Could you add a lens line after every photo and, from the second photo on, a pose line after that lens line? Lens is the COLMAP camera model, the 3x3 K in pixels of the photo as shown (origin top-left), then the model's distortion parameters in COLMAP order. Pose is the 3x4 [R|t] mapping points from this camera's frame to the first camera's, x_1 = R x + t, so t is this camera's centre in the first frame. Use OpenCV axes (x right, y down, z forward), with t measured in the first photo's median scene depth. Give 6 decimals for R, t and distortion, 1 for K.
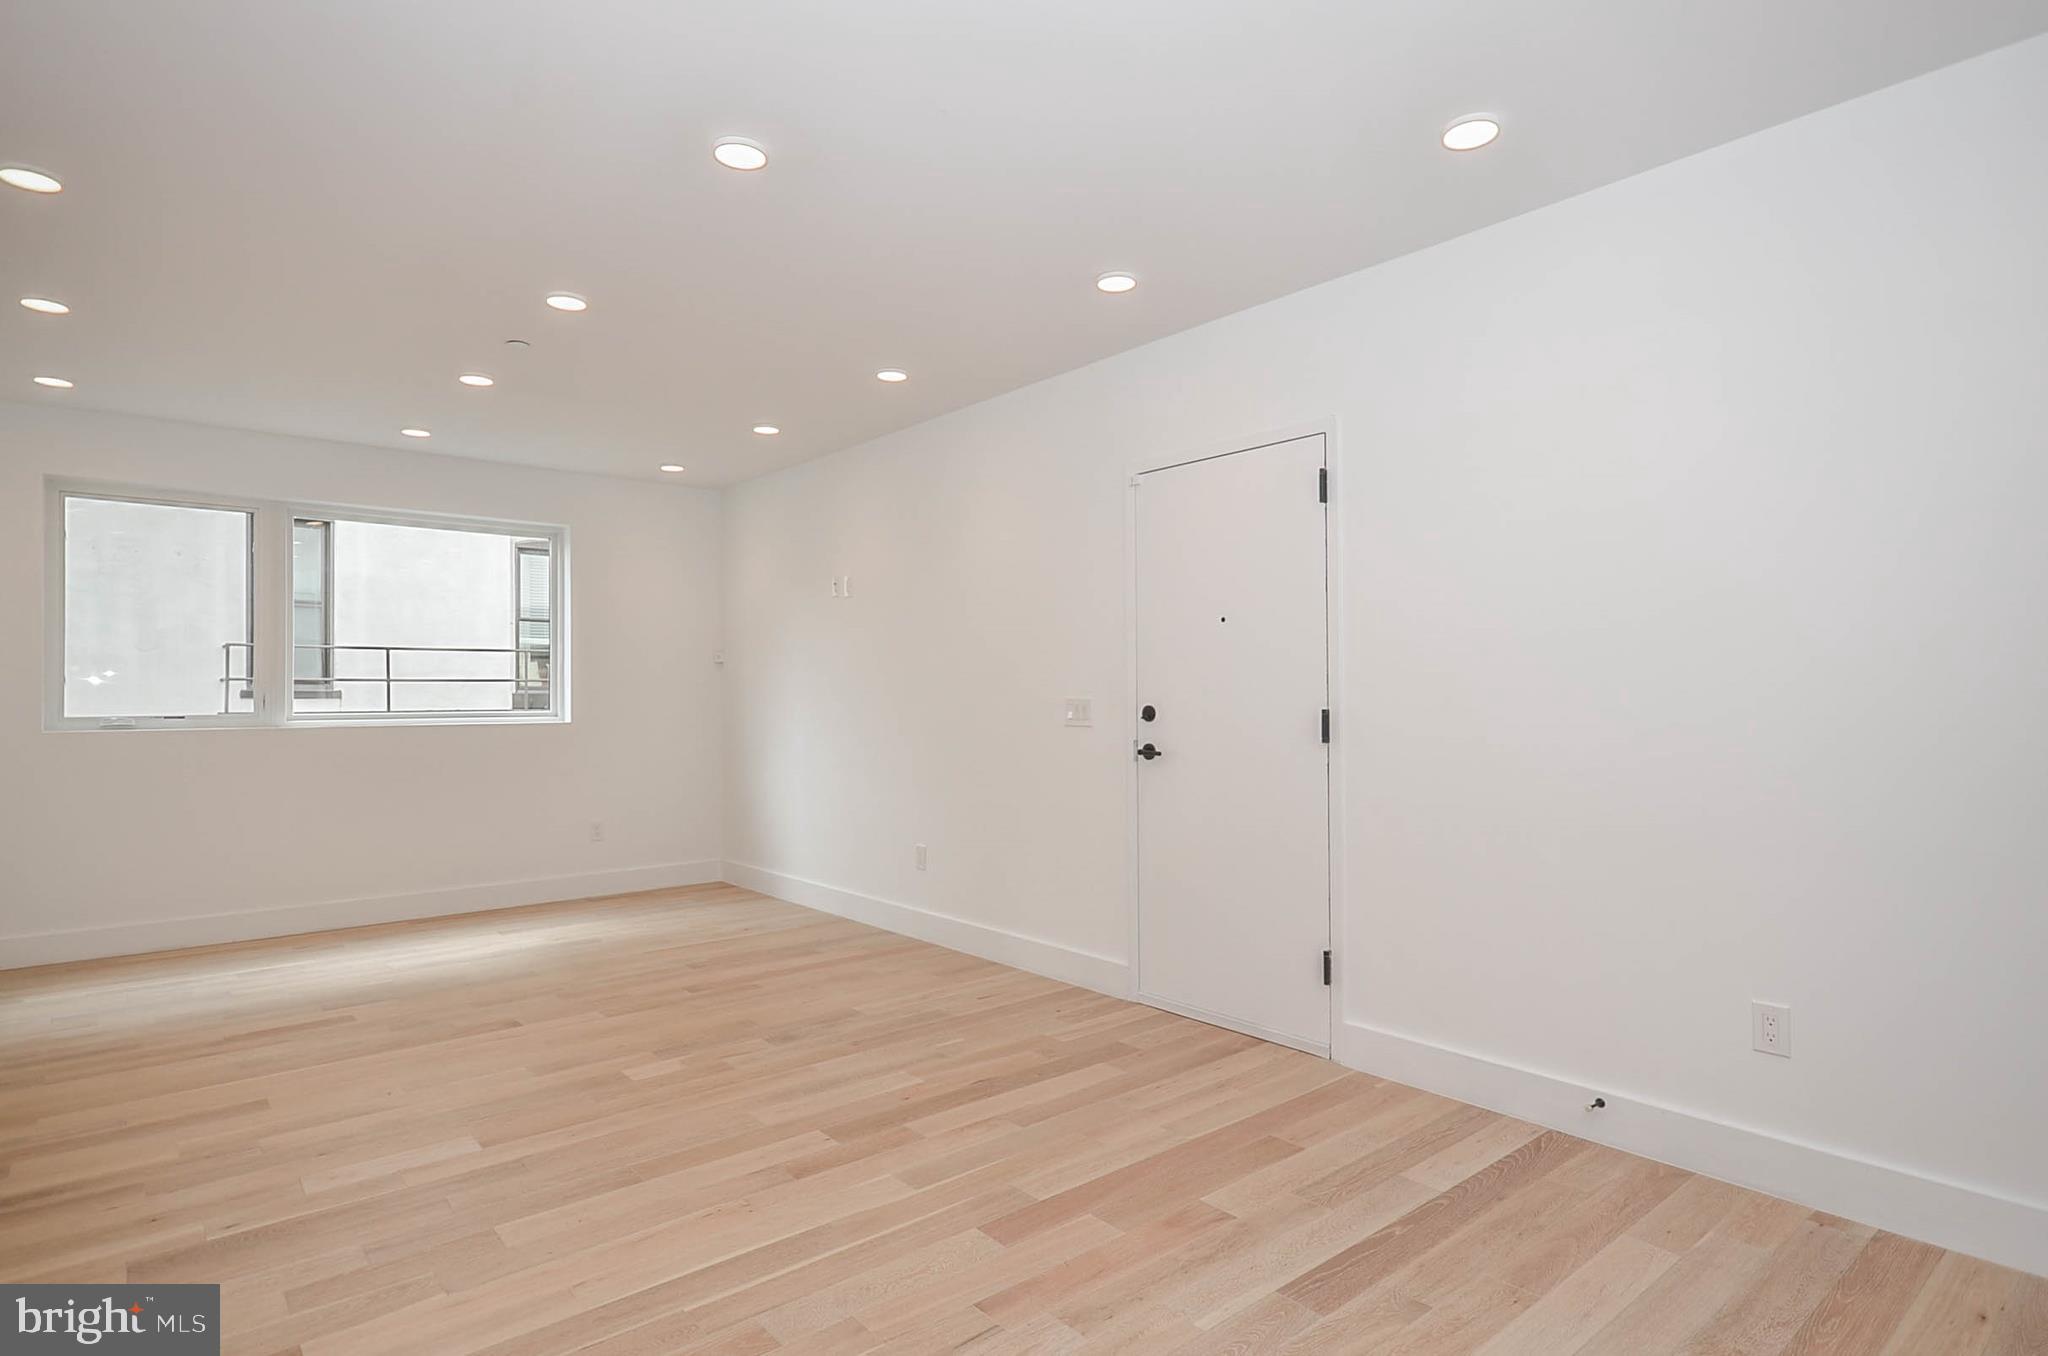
lens RADIAL K [[1068.5, 0, 1043.5], [0, 1068.5, 673.7], [0, 0, 1]] dist [0.009948, 0.001264]
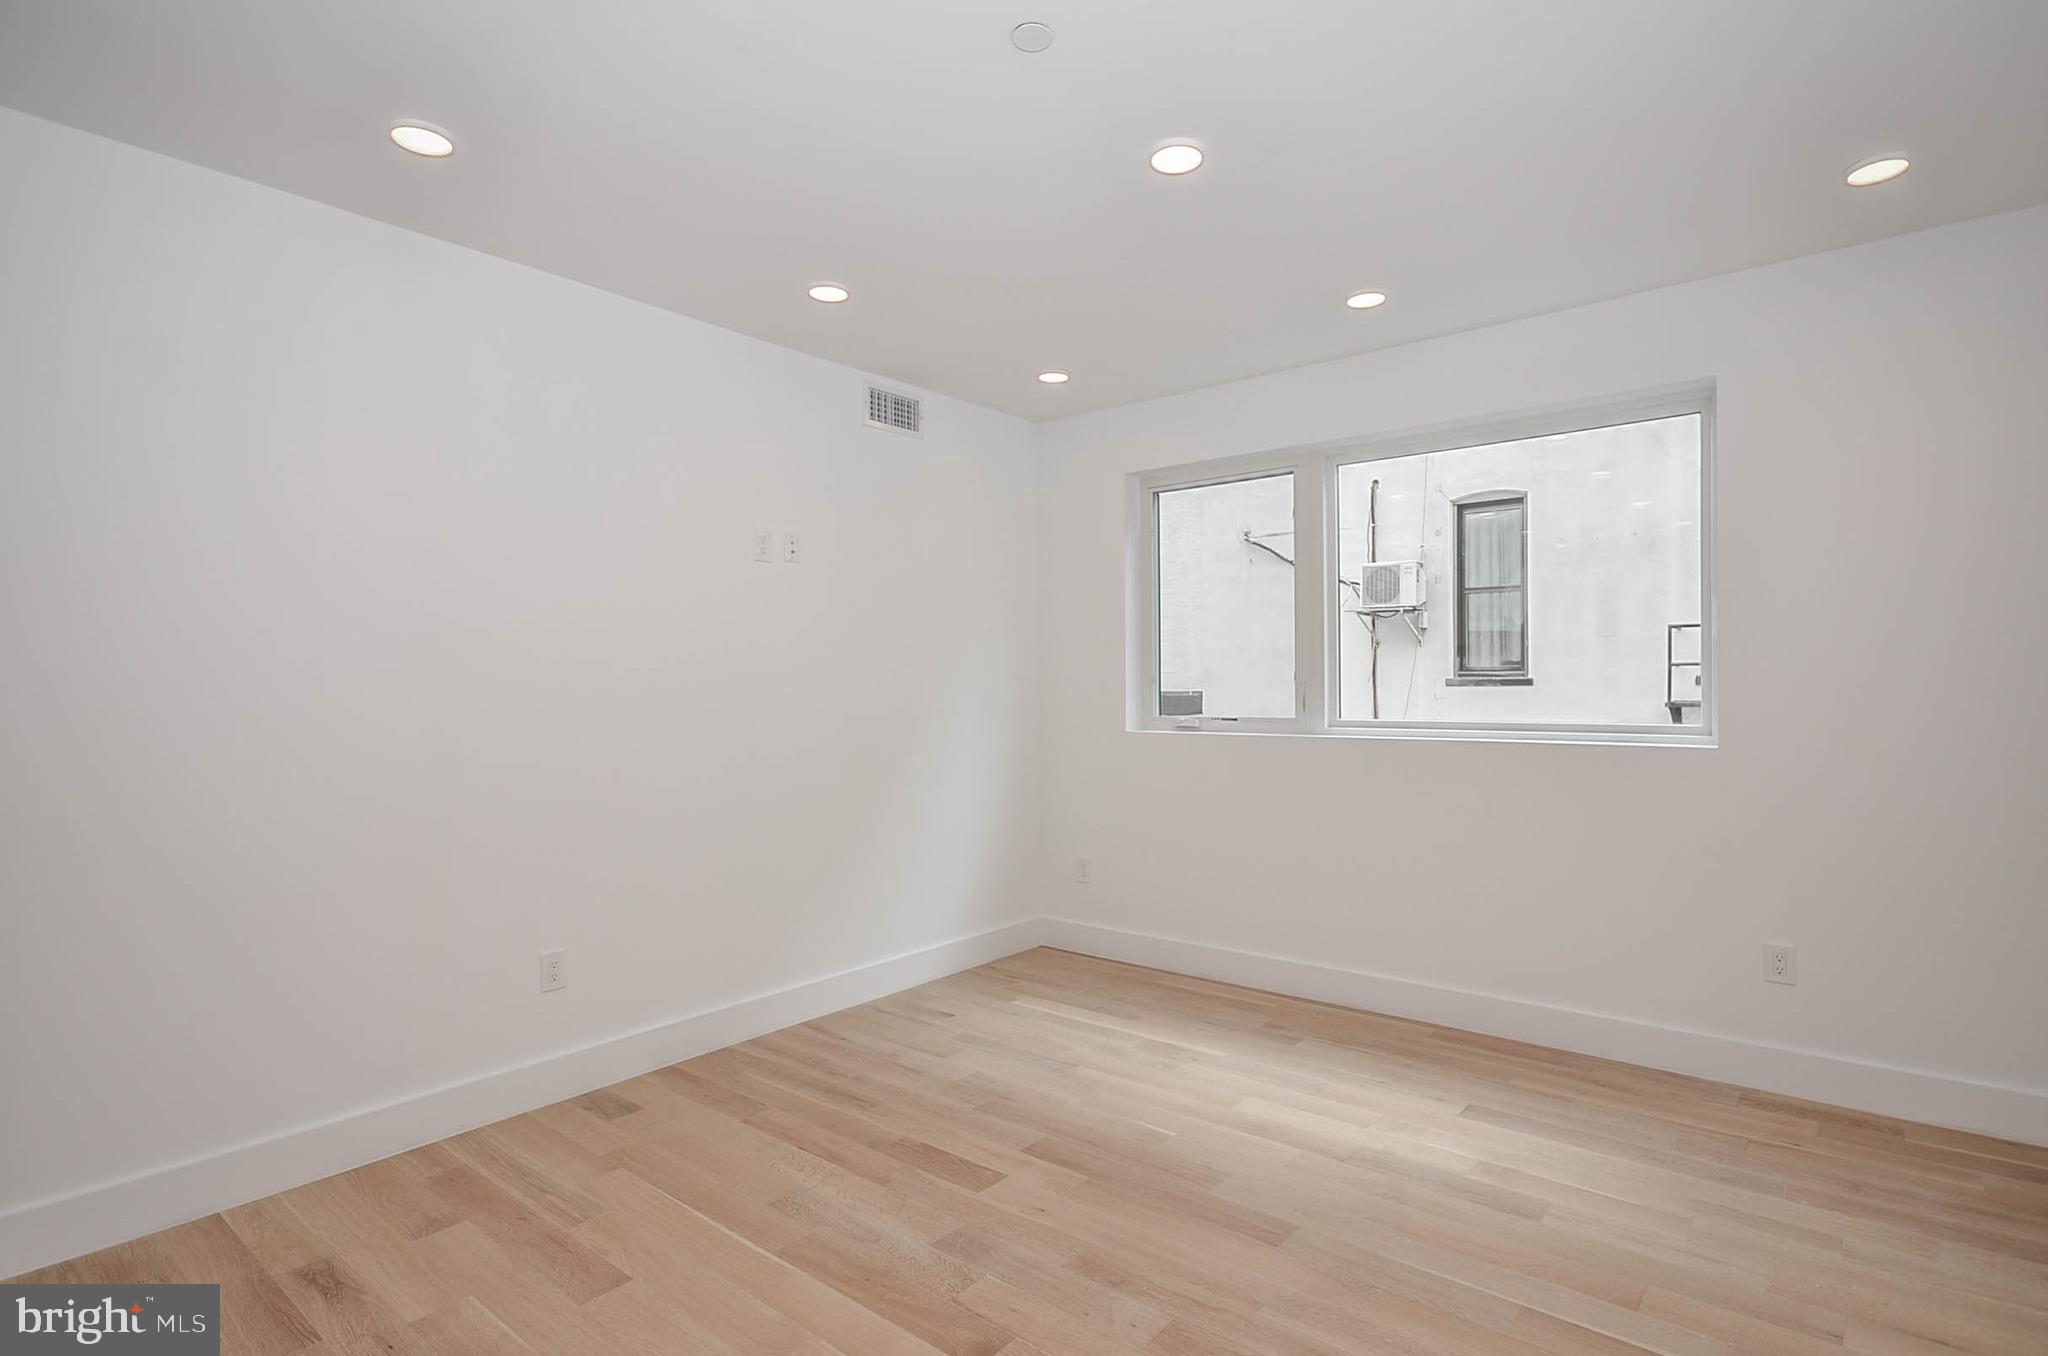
lens RADIAL K [[1029.2, 0, 1045.4], [0, 1029.2, 671.4], [0, 0, 1]] dist [0.006375, 0.002309]
pose [[0.180248, -0.008228, -0.983587, 0.008947], [0.026927, 0.999632, -0.003428, -0.000476], [0.983253, -0.025867, 0.180403, 1.147866]]
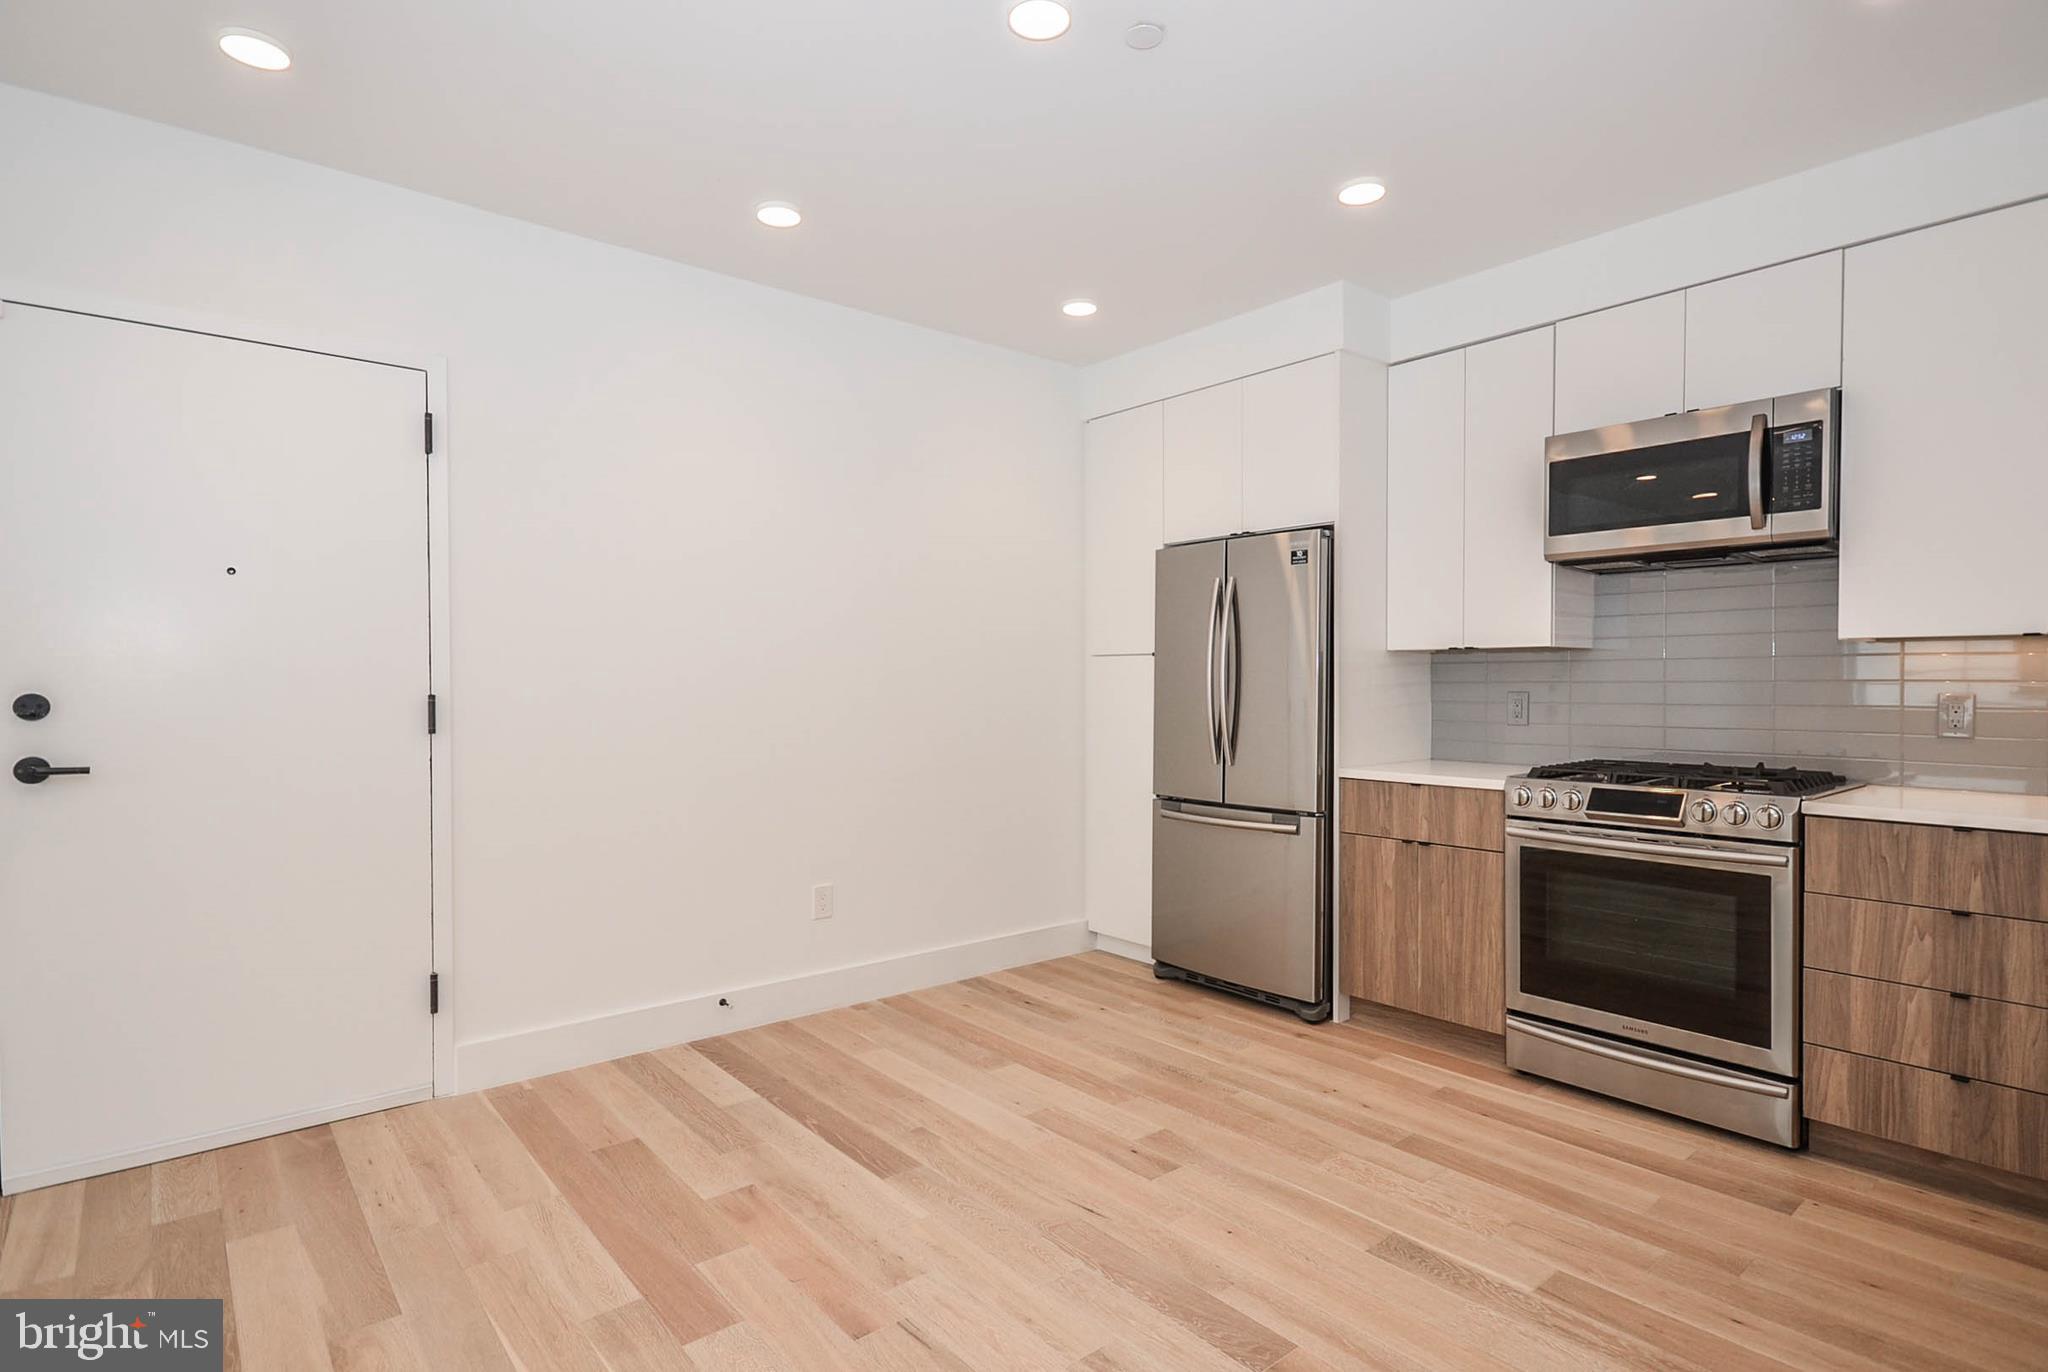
lens RADIAL K [[1045.1, 0, 1040.3], [0, 1045.1, 689.1], [0, 0, 1]] dist [0.014657, -0.000567]
pose [[0.008554, -0.002413, 0.999961, -0.621887], [-0.020796, 0.999780, 0.002591, 0.018302], [-0.999747, -0.020818, 0.008502, 0.548186]]
